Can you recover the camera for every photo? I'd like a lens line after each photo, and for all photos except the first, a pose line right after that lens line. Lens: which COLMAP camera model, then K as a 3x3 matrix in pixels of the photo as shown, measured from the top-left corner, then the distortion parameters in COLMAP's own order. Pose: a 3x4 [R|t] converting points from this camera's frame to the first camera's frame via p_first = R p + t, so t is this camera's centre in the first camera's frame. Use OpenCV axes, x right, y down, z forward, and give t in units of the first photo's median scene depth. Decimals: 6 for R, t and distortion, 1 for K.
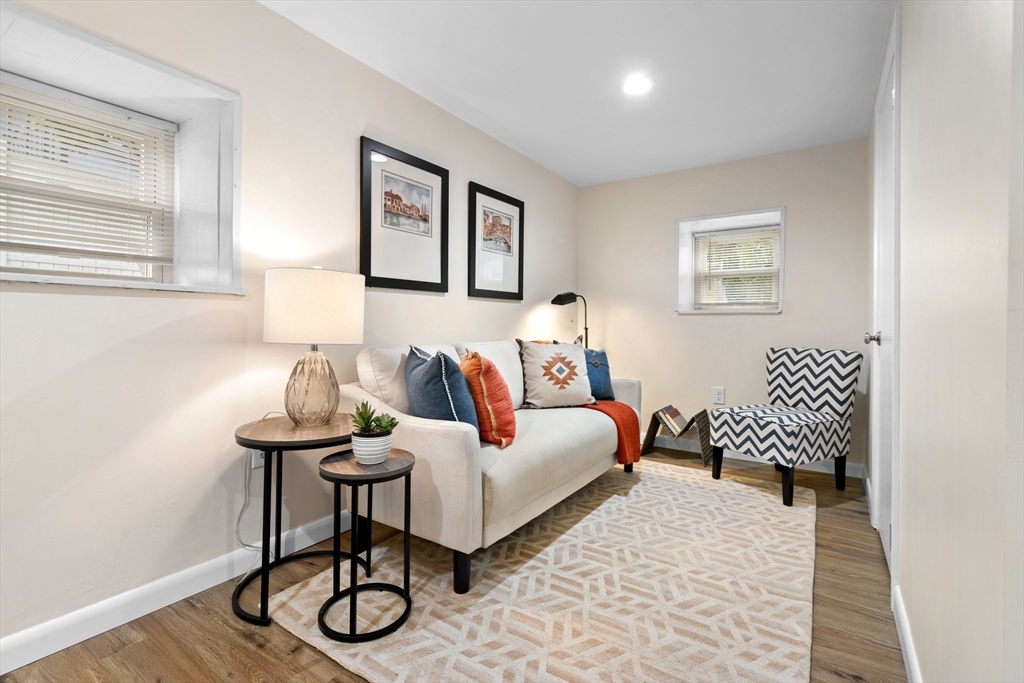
lens RADIAL K [[463.6, 0, 516.4], [0, 463.6, 327.5], [0, 0, 1]] dist [-0.003185, -0.000188]
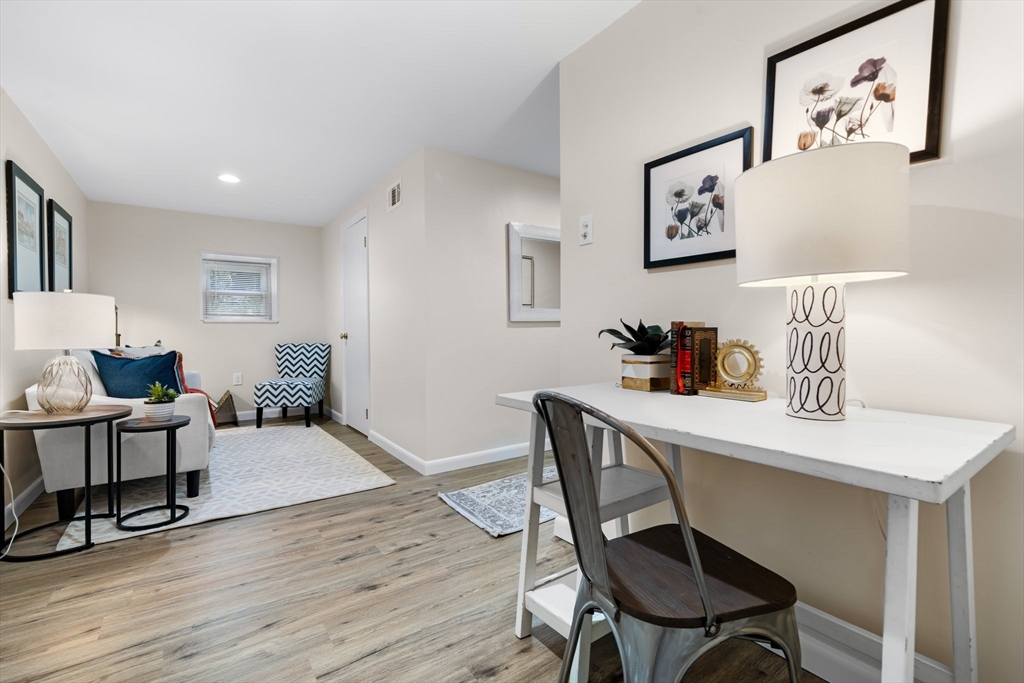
lens RADIAL K [[463.6, 0, 516.4], [0, 463.6, 327.5], [0, 0, 1]] dist [-0.003185, -0.000188]
pose [[0.349408, -0.005715, 0.936953, -1.197274], [0.011975, 0.999927, 0.001633, -0.013309], [-0.936894, 0.010650, 0.349451, -0.614130]]
